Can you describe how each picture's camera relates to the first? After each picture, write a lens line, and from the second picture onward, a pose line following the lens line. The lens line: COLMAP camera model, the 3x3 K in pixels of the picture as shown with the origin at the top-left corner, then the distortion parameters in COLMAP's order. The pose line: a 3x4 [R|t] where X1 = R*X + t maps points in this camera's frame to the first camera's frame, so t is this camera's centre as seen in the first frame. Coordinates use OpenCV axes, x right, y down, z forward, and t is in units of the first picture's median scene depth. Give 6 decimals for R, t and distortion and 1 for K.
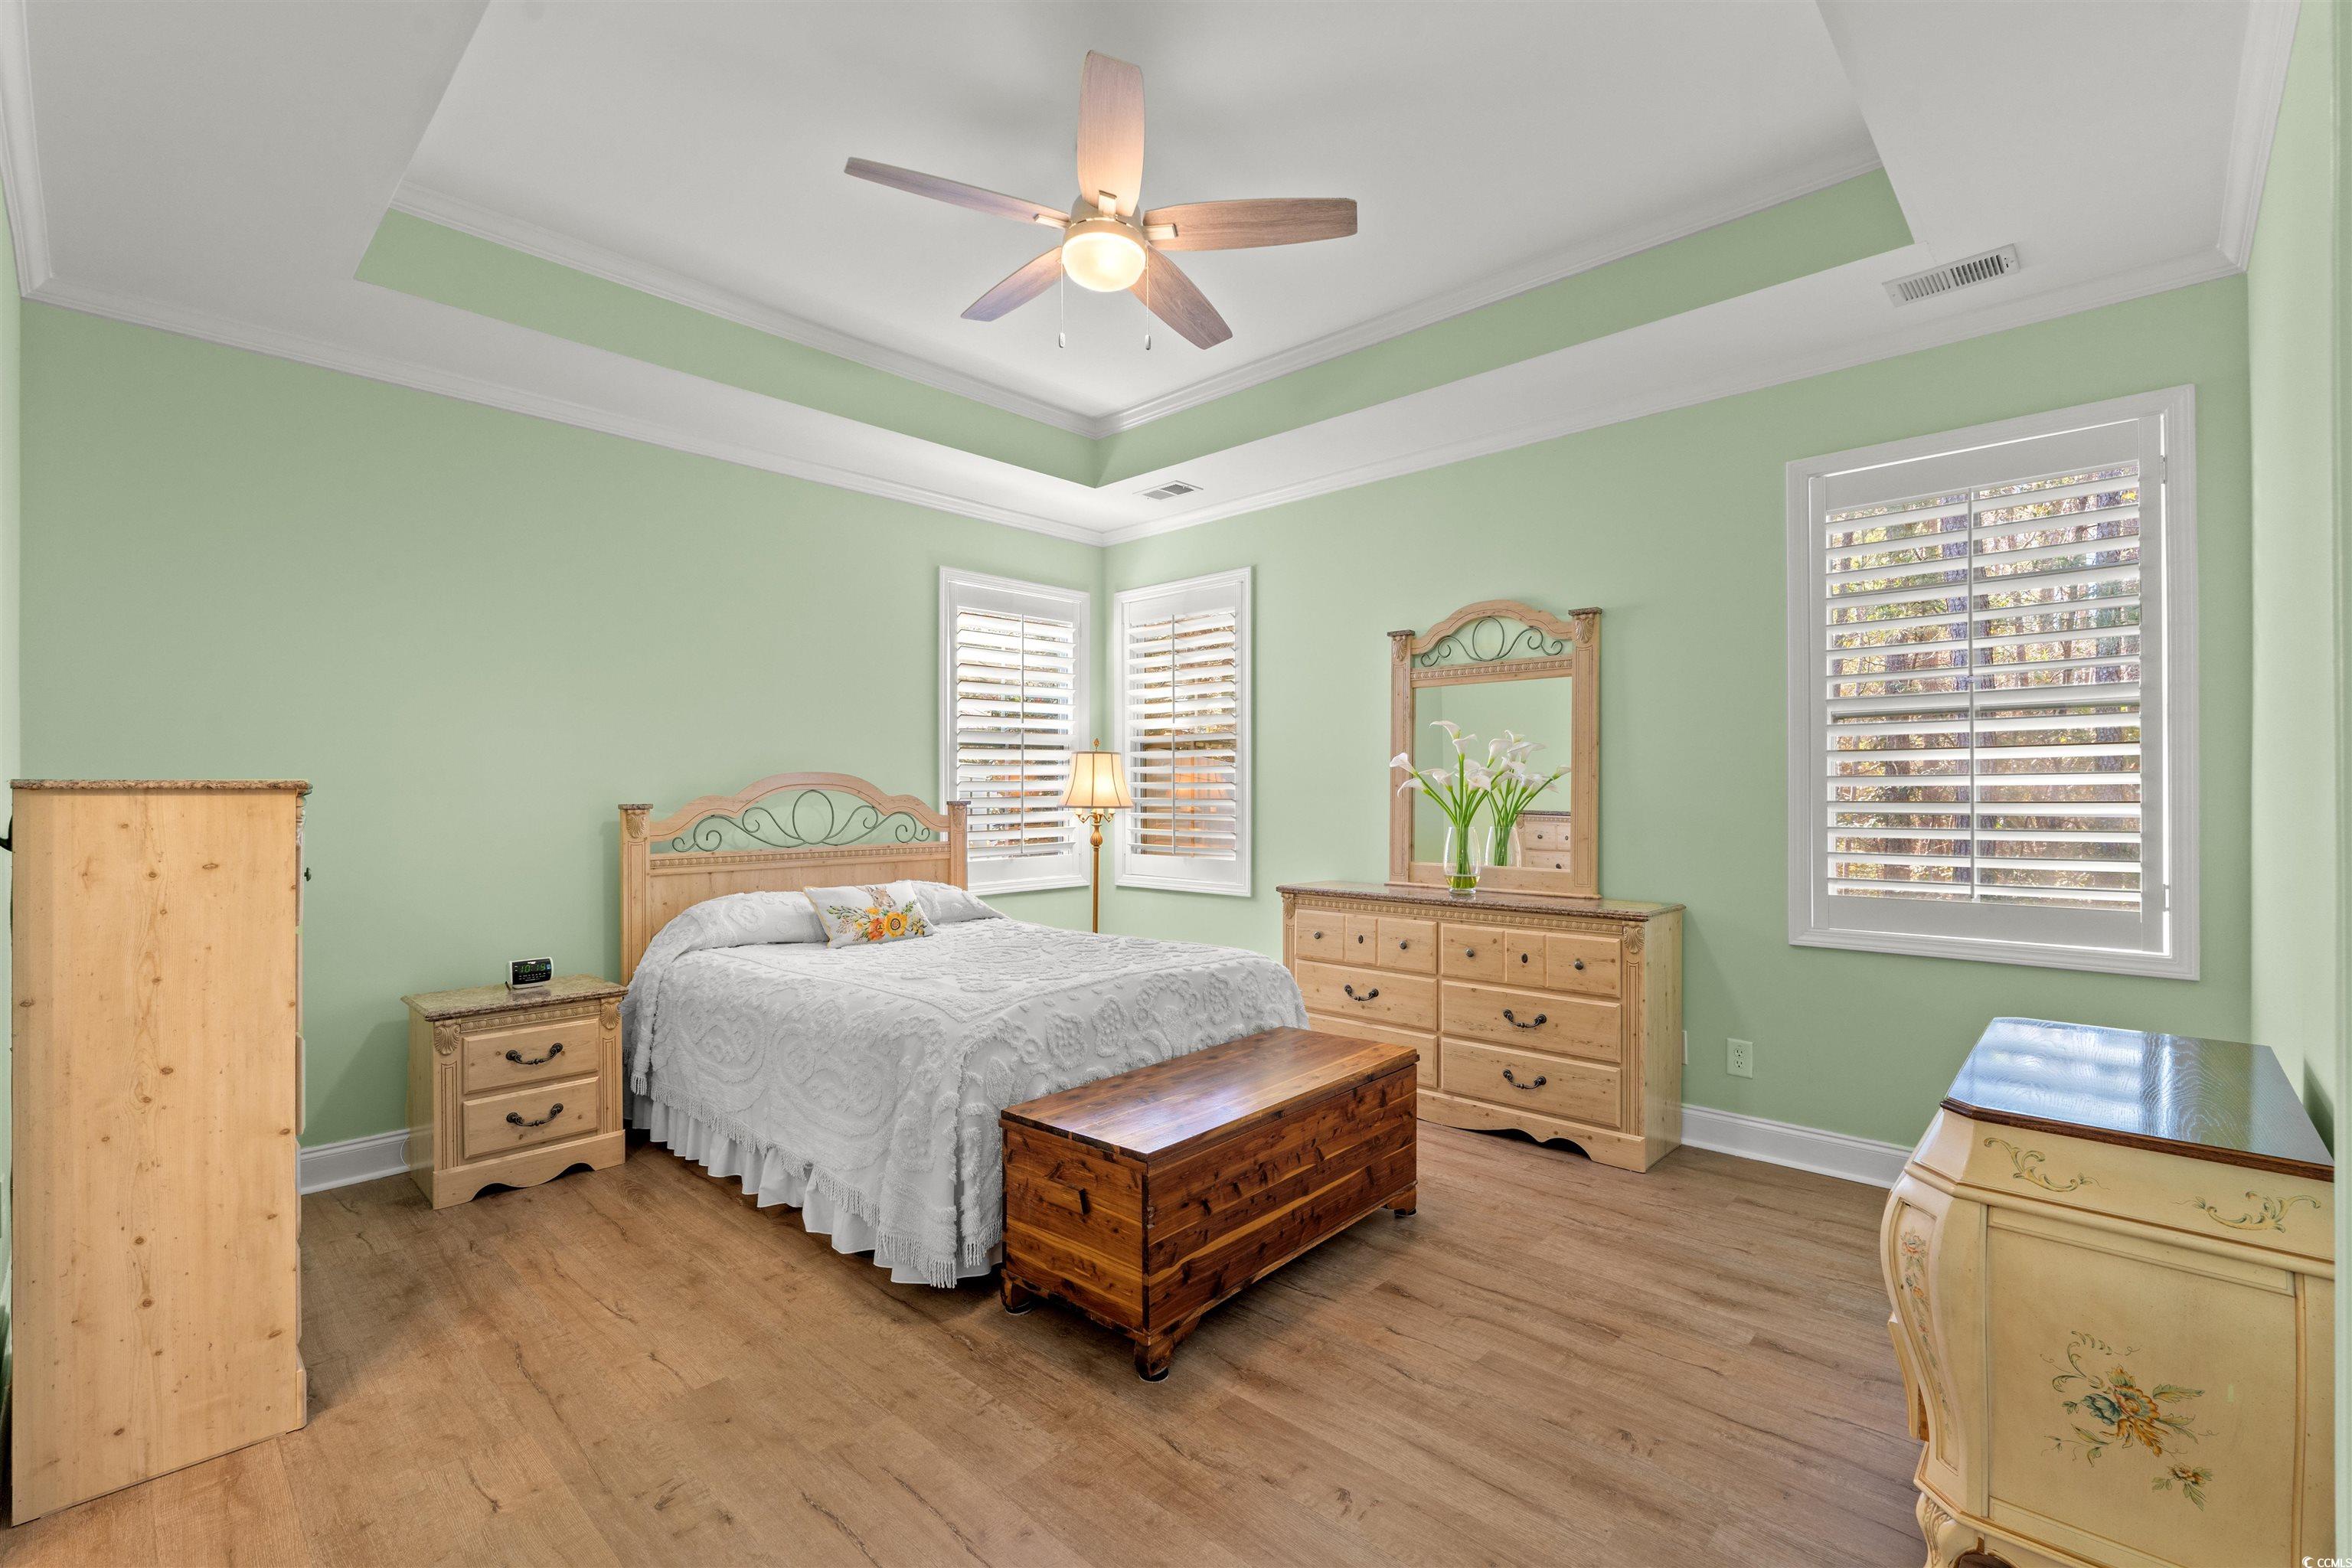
lens RADIAL K [[1032.6, 0, 1179.1], [0, 1032.6, 789.6], [0, 0, 1]] dist [-0.005659, 0.001031]
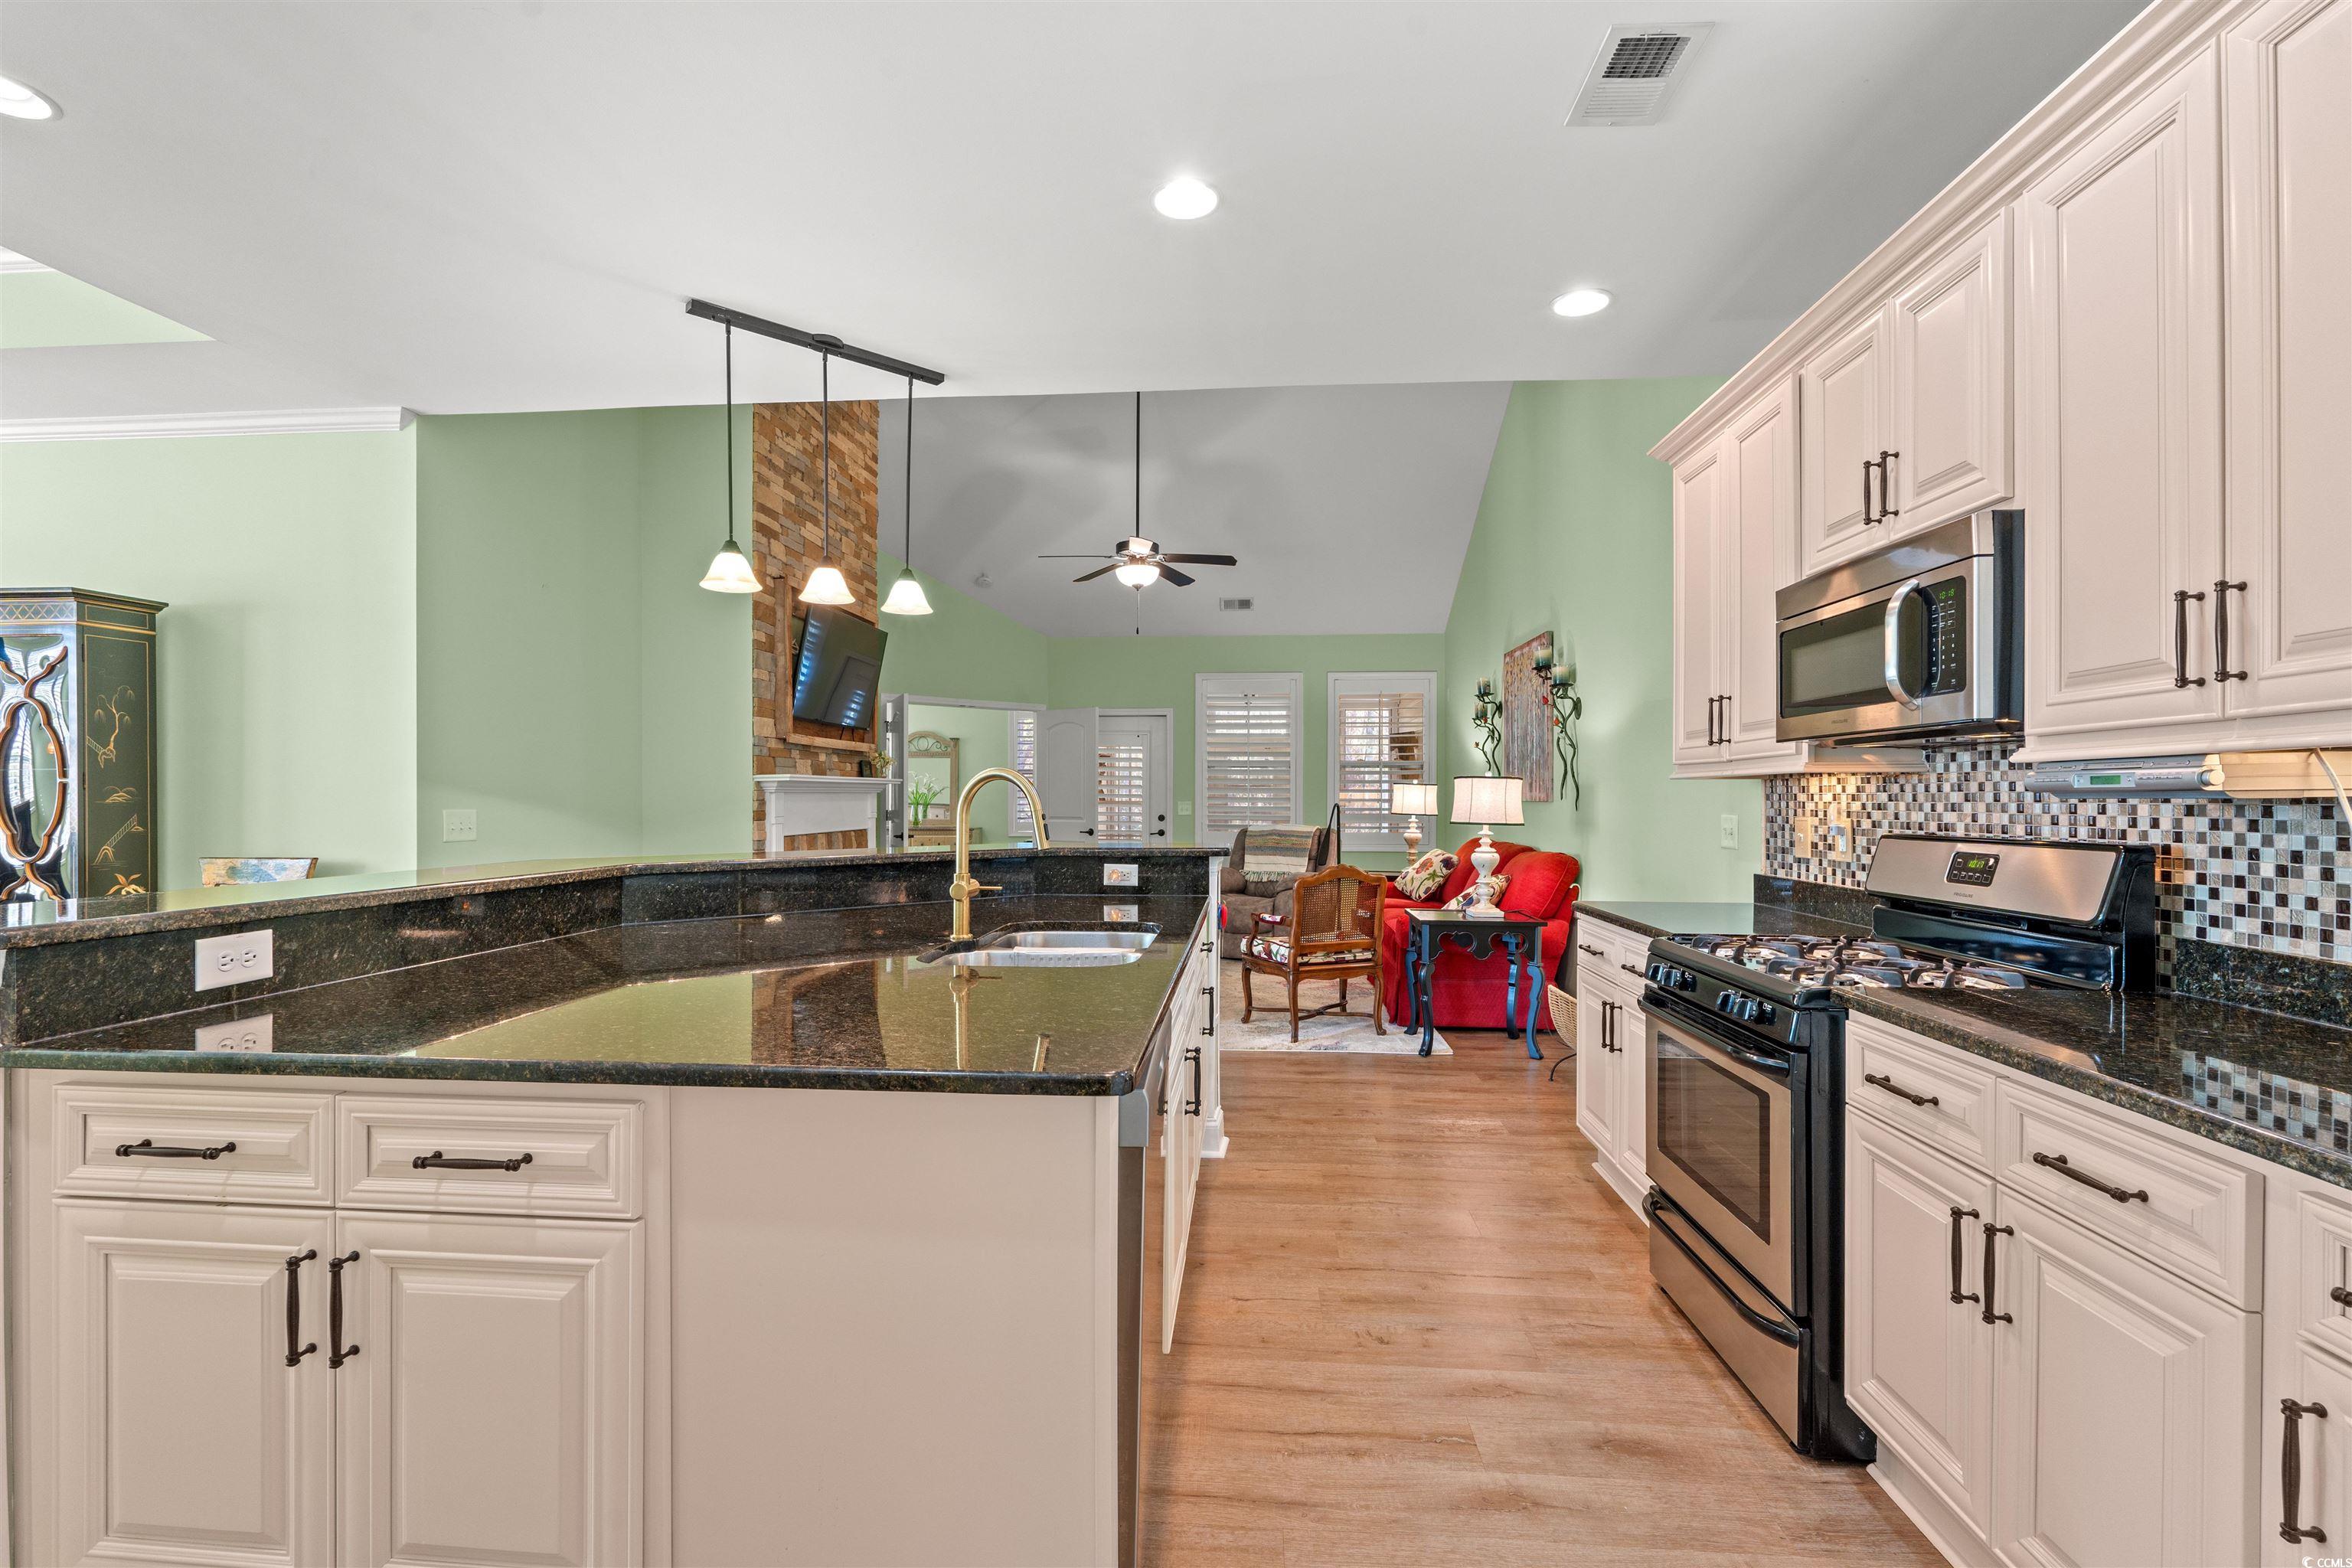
lens RADIAL K [[1032.6, 0, 1175.7], [0, 1032.6, 802.7], [0, 0, 1]] dist [-0.005659, 0.001031]
pose [[0.783613, 0.000740, 0.621249, -1.054444], [-0.005717, 0.999966, 0.006019, 0.004229], [-0.621223, -0.008268, 0.783590, -1.936434]]
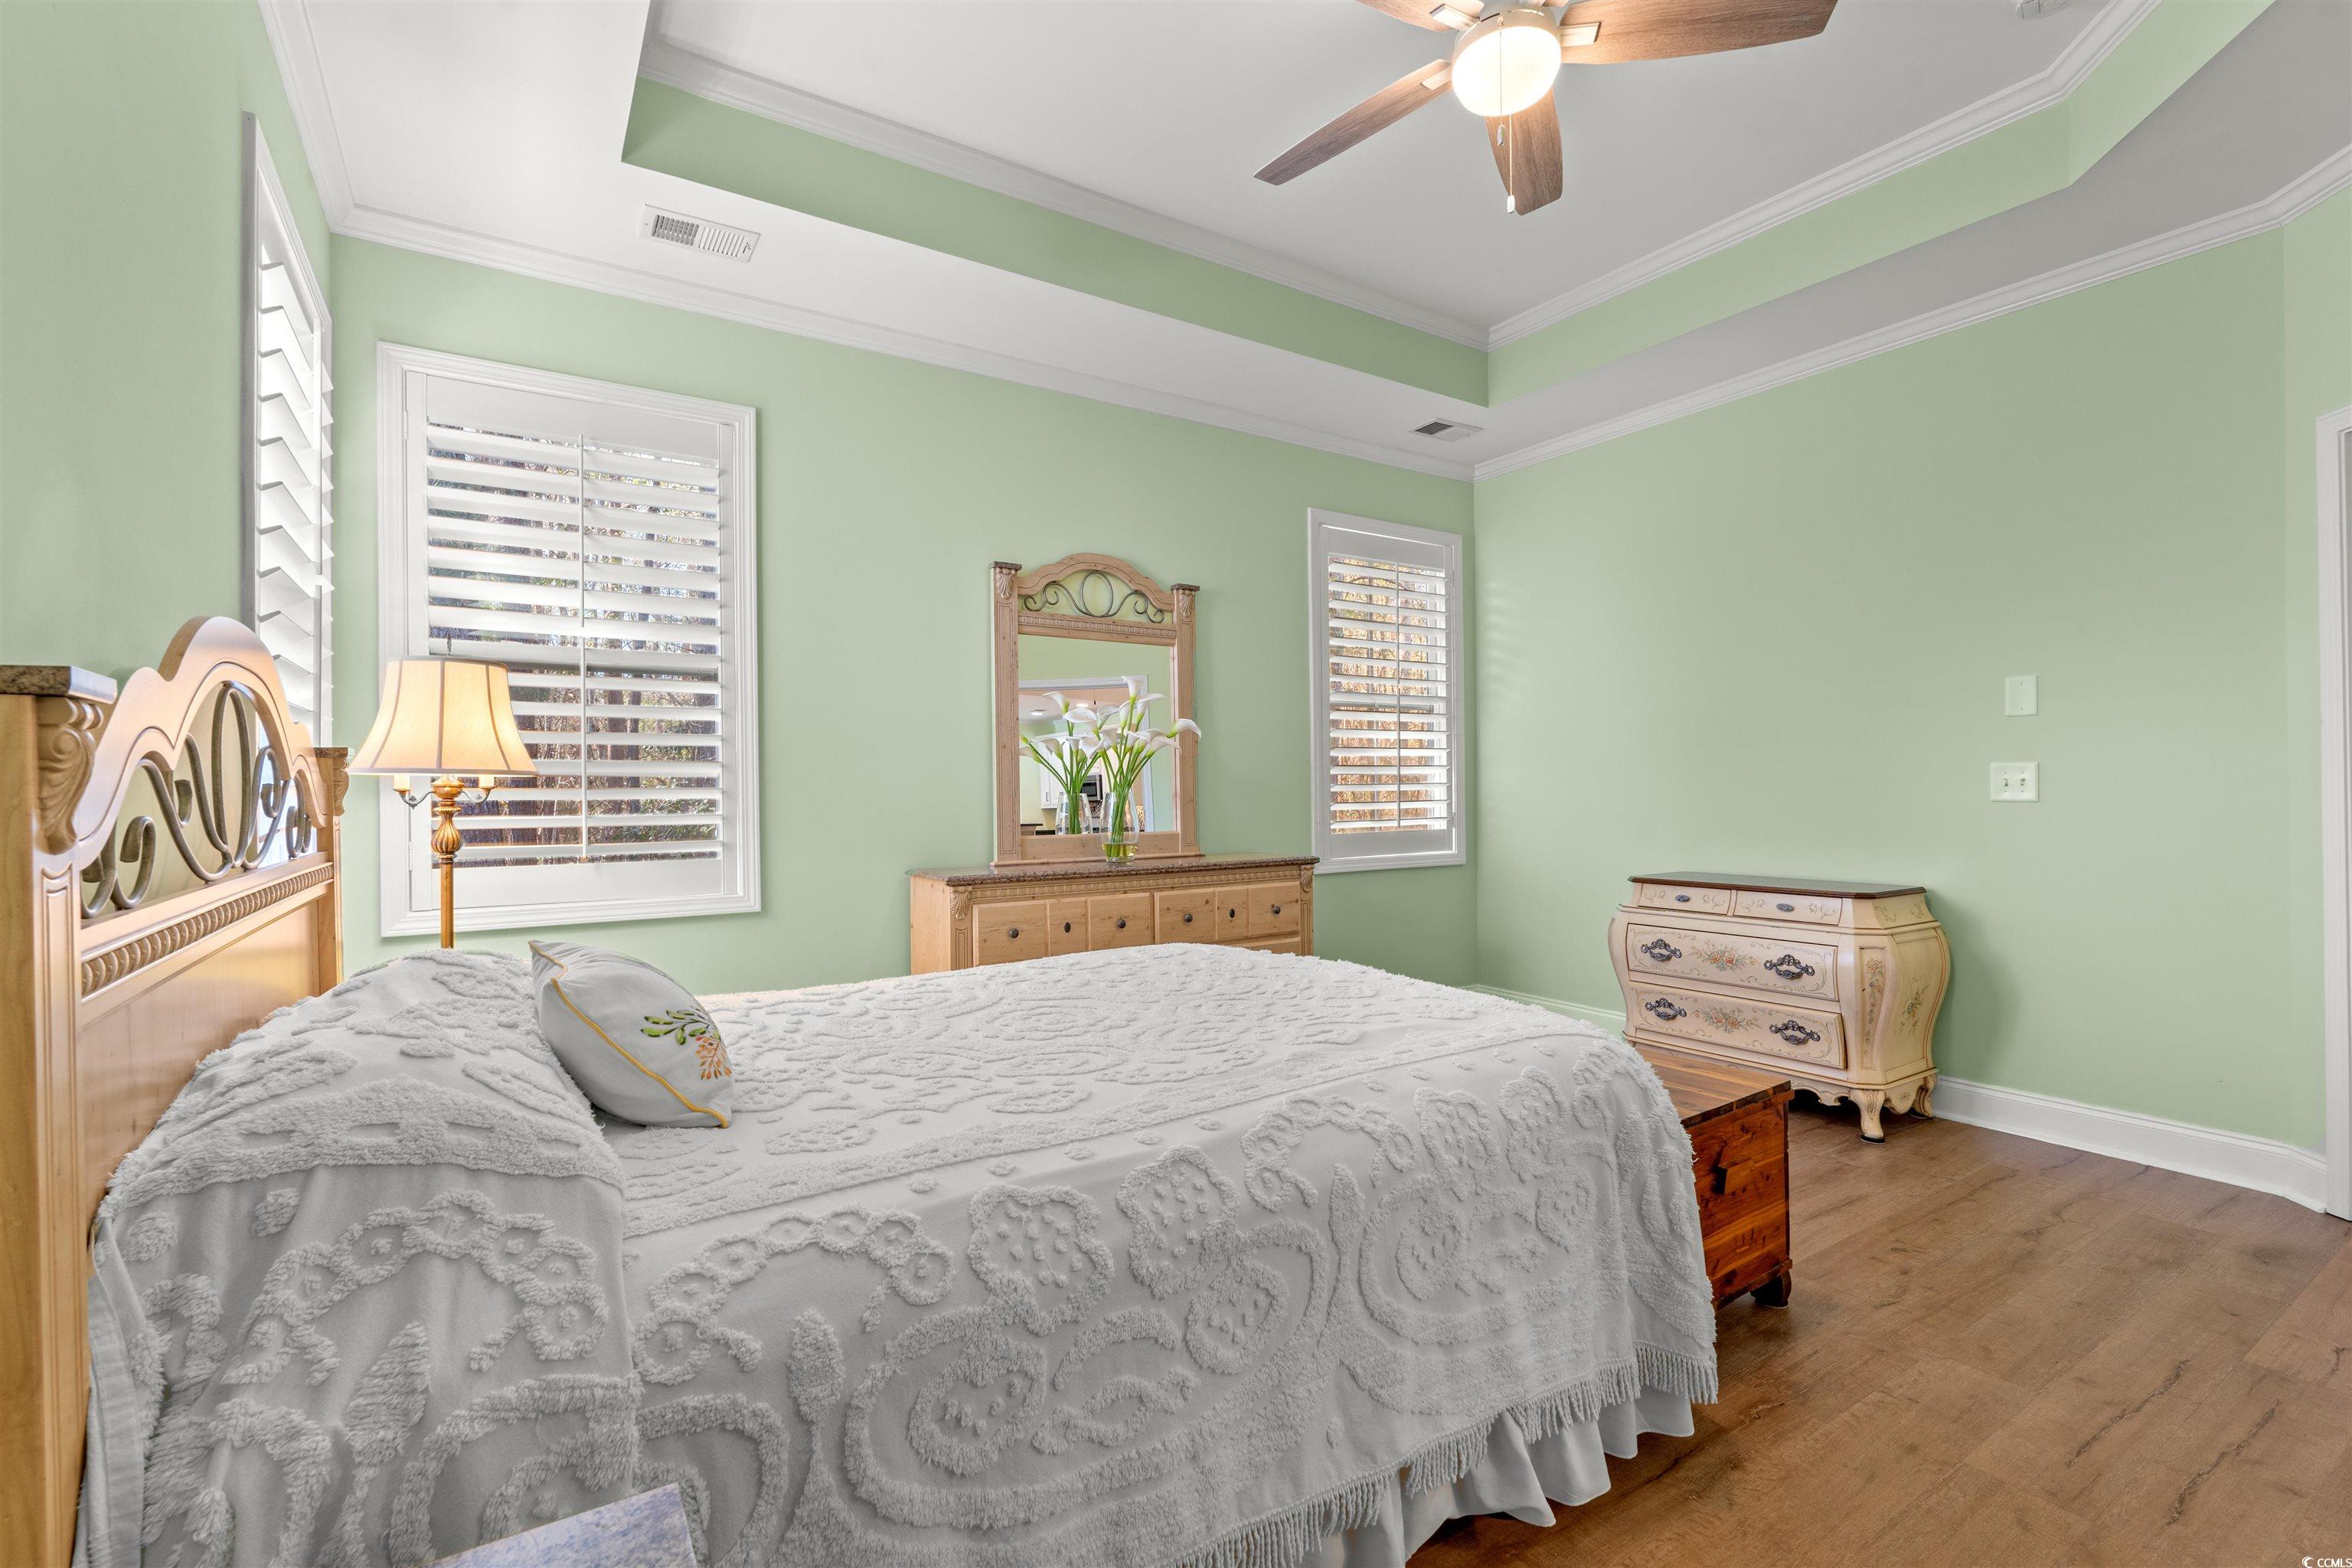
lens RADIAL K [[1032.6, 0, 1210.0], [0, 1032.6, 779.7], [0, 0, 1]] dist [-0.005659, 0.001031]
pose [[0.235412, 0.003770, 0.971888, -0.629882], [0.006678, 0.999963, -0.005496, 0.031858], [-0.971873, 0.007784, 0.235378, 0.715974]]
